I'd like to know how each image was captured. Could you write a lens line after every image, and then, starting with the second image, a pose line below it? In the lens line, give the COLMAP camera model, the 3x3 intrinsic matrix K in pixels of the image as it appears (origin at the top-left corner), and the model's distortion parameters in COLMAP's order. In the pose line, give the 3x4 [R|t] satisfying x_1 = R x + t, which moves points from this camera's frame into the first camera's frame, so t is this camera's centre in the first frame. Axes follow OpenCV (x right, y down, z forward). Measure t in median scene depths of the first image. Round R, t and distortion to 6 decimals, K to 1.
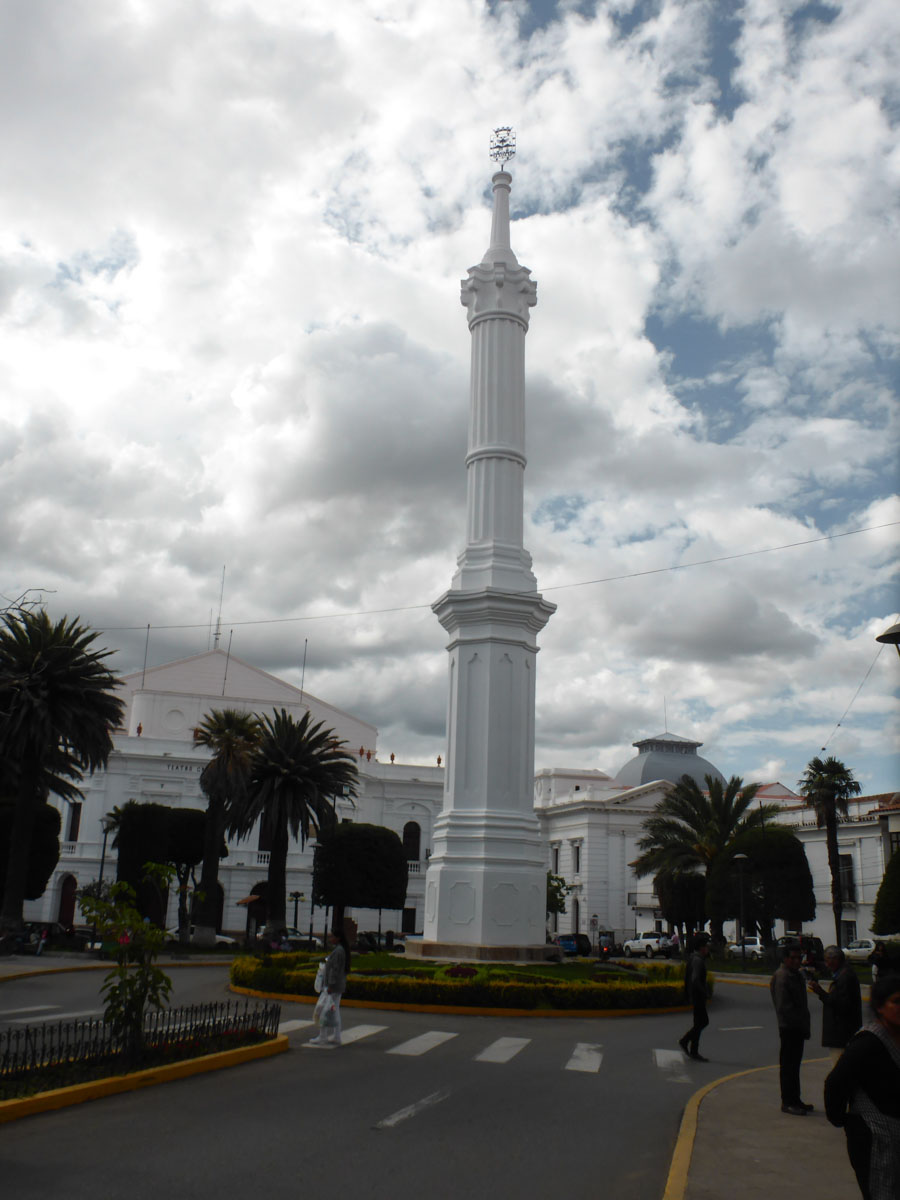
lens RADIAL K [[1056.7, 0, 452.1], [0, 1056.7, 637.9], [0, 0, 1]] dist [-0.089719, 0.091551]
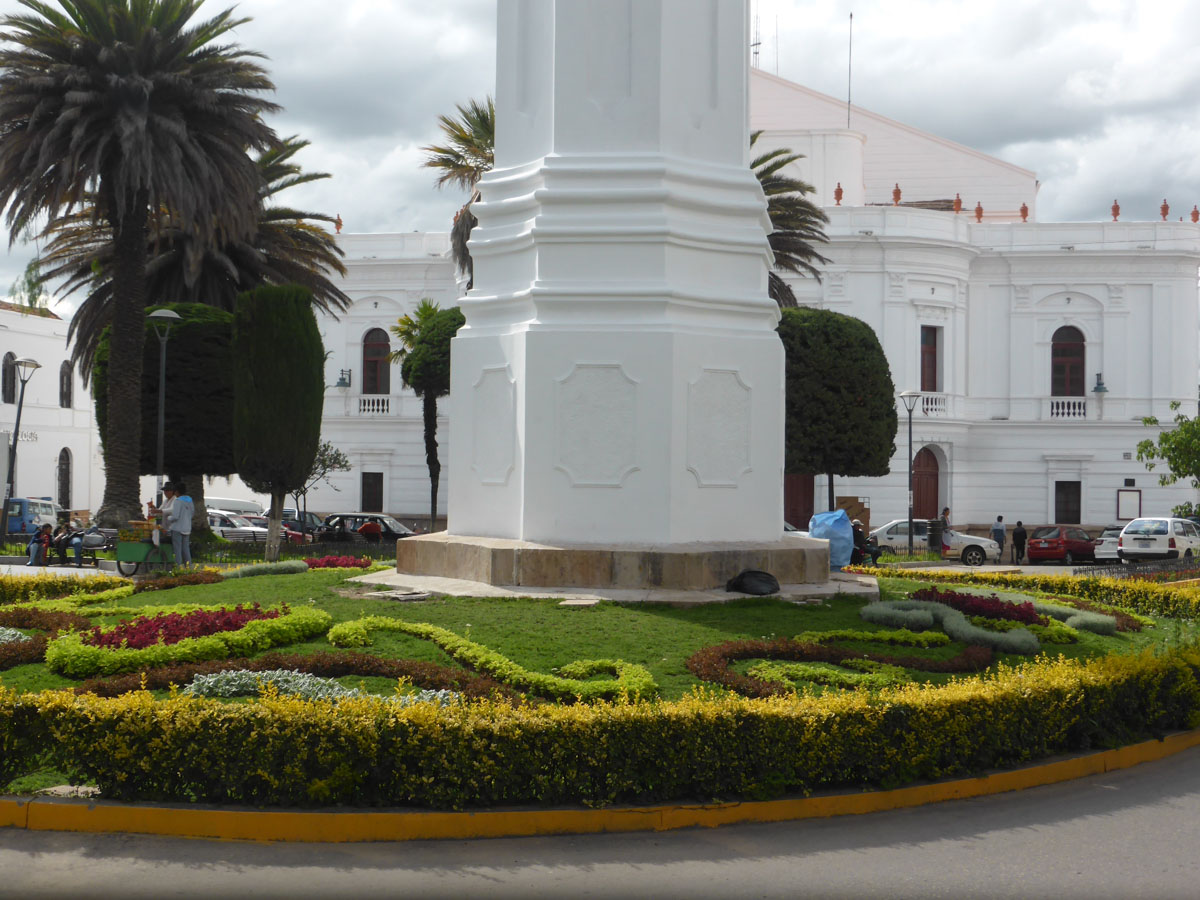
lens RADIAL K [[1511.0, 0, 600.0], [0, 1511.0, 450.0], [0, 0, 1]] dist [-0.097457, 0.033045]
pose [[0.890365, -0.030060, -0.454255, 0.143588], [0.128487, 0.973844, 0.187398, 0.090884], [0.436740, -0.225218, 0.870939, 0.306913]]
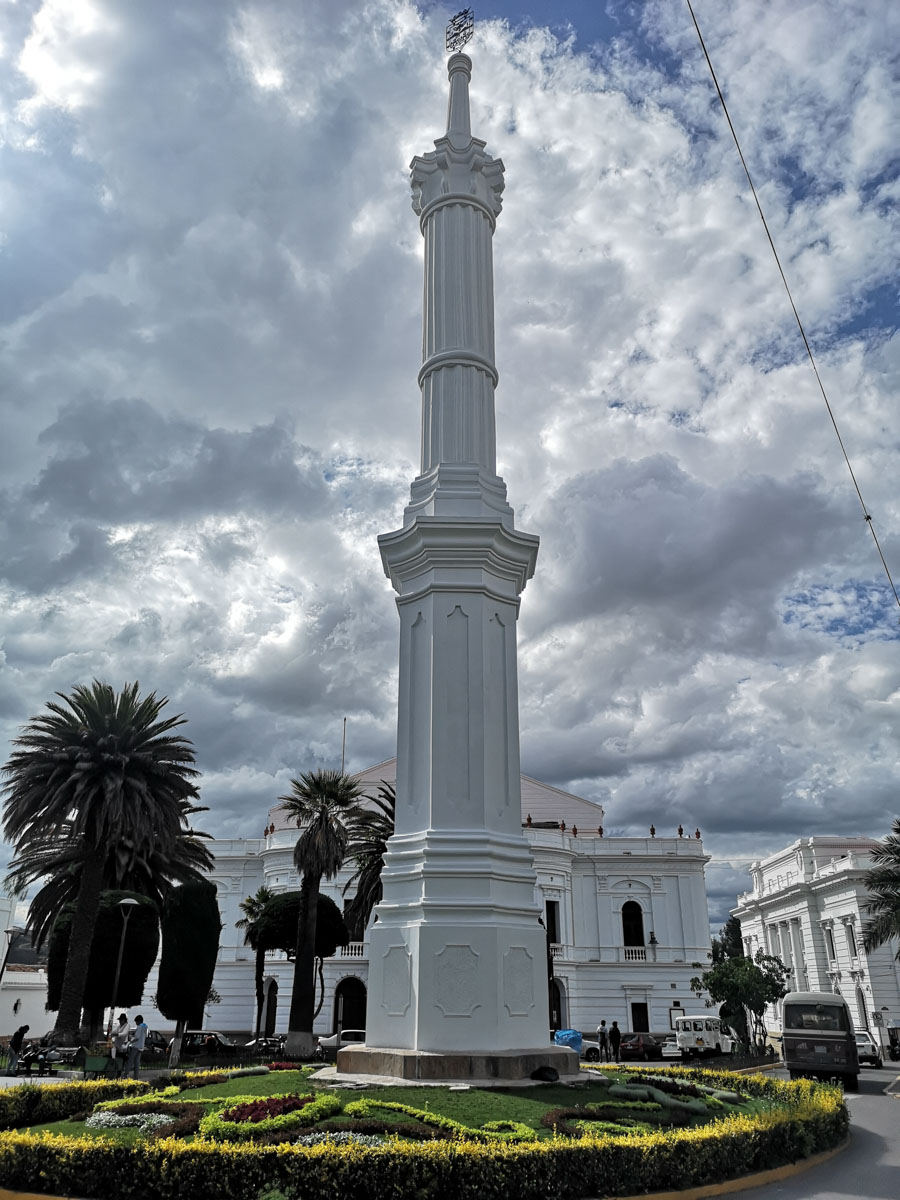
lens RADIAL K [[919.7, 0, 454.7], [0, 919.7, 616.9], [0, 0, 1]] dist [0.081538, -0.078461]
pose [[0.946286, -0.149705, -0.286584, 0.127704], [0.106016, 0.981014, -0.162397, 0.069564], [0.305454, 0.123292, 0.944191, 0.238137]]
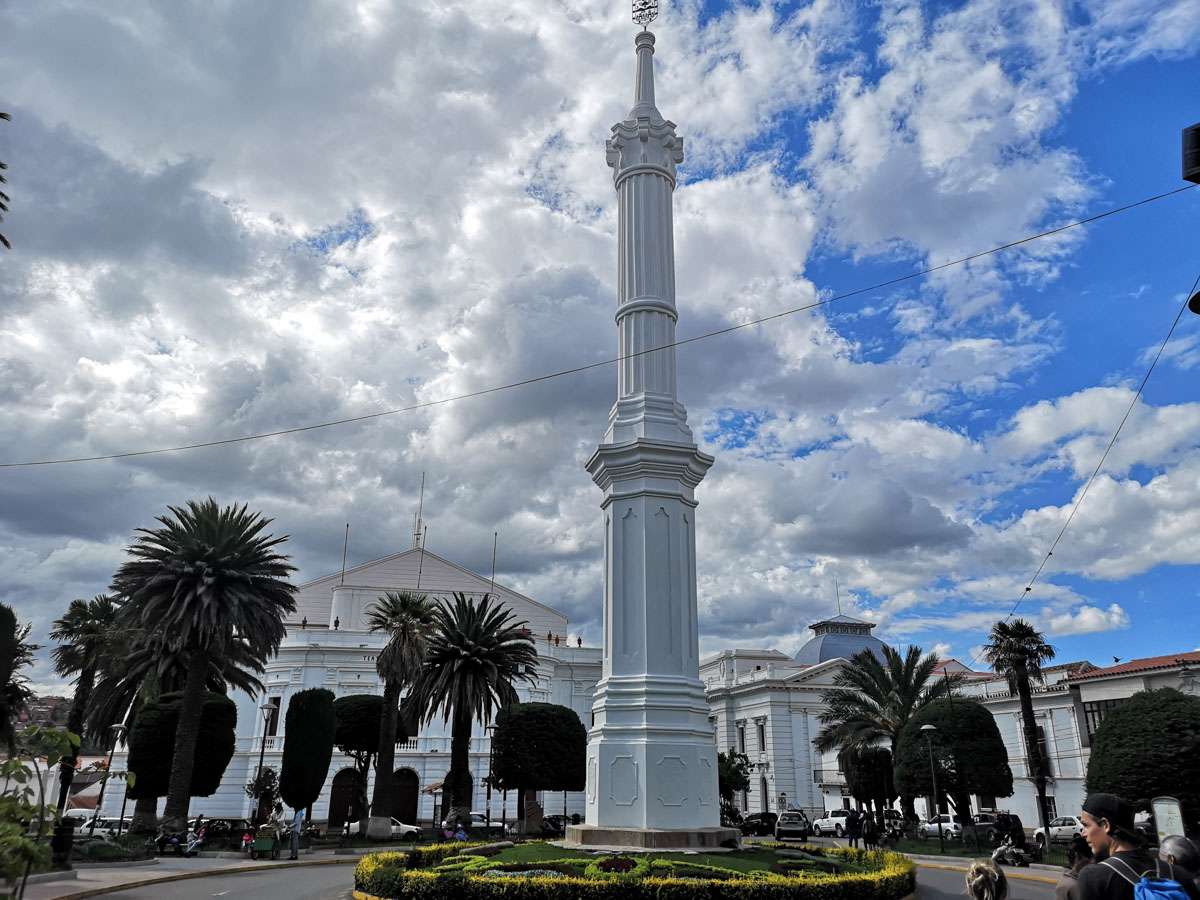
lens RADIAL K [[919.7, 0, 603.9], [0, 919.7, 467.0], [0, 0, 1]] dist [0.081538, -0.078461]
pose [[0.998329, -0.040859, -0.040851, 0.019242], [0.037319, 0.995769, -0.083969, 0.026298], [0.044109, 0.082304, 0.995631, 0.096121]]
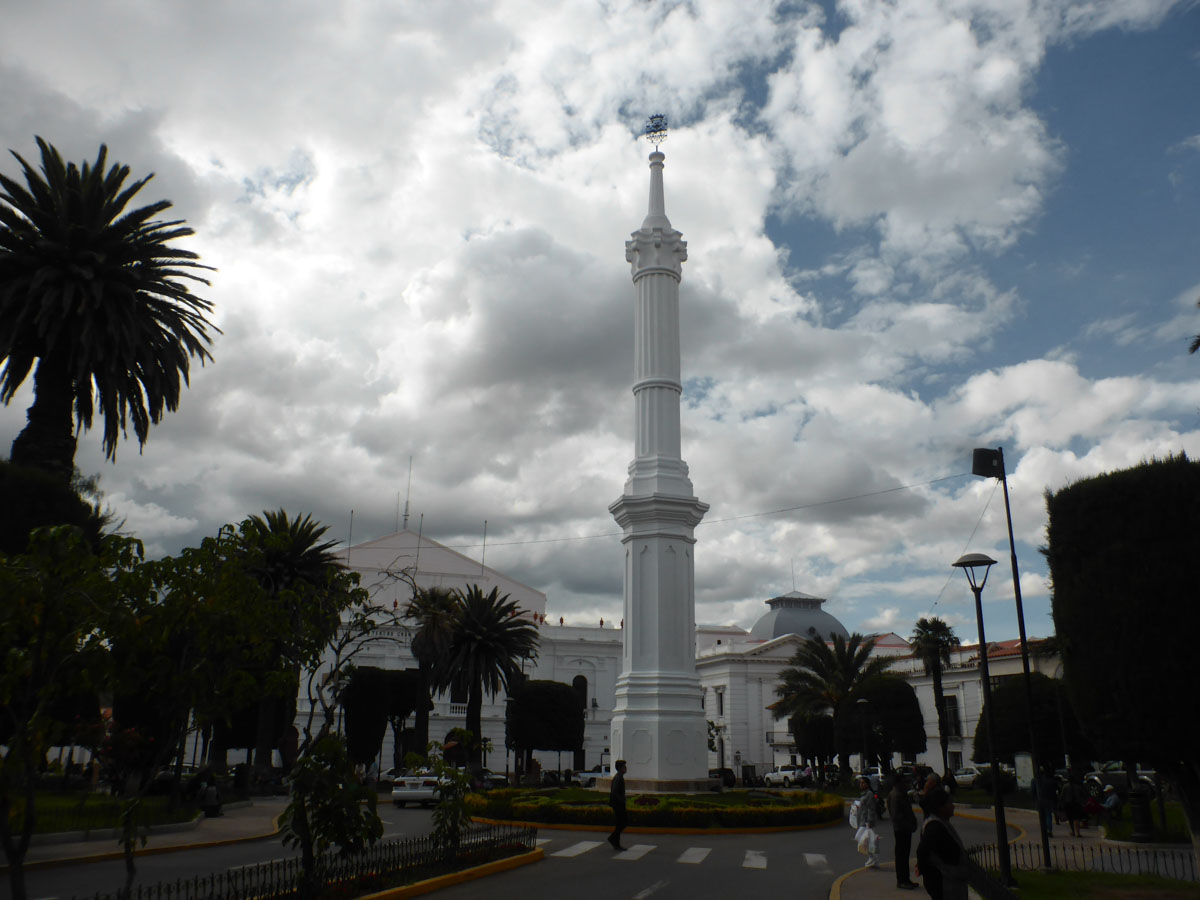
lens RADIAL K [[947.5, 0, 598.8], [0, 947.5, 482.3], [0, 0, 1]] dist [-0.180779, 0.384964]
pose [[0.999789, -0.020547, -0.000222, -0.018684], [0.020536, 0.999498, -0.024134, -0.019741], [0.000718, 0.024124, 0.999709, -0.066237]]
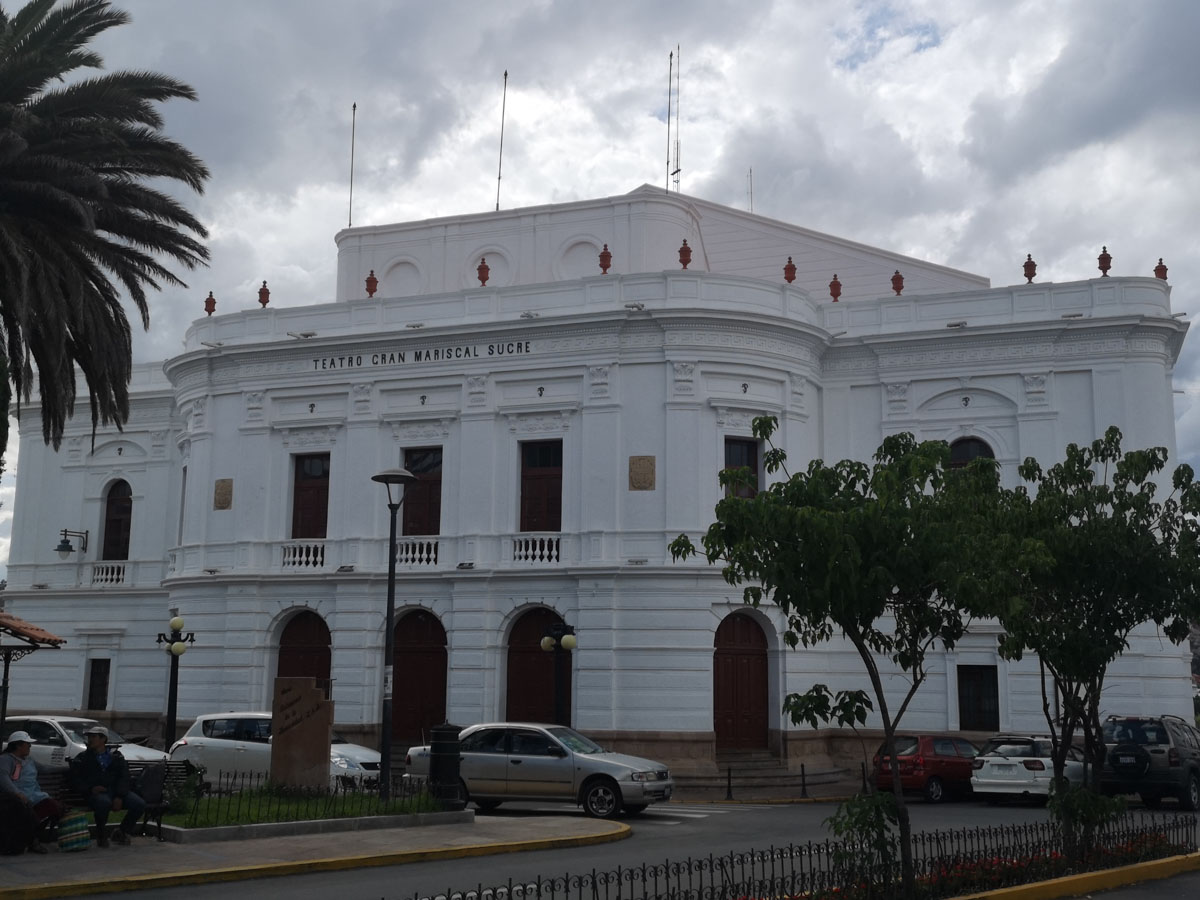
lens RADIAL K [[1266.2, 0, 600.0], [0, 1266.2, 450.0], [0, 0, 1]] dist [0.062542, 0.010602]
pose [[0.808830, -0.126458, -0.574284, 0.174668], [0.159203, 0.987222, 0.006836, 0.231197], [0.566082, -0.096957, 0.818627, 0.824277]]
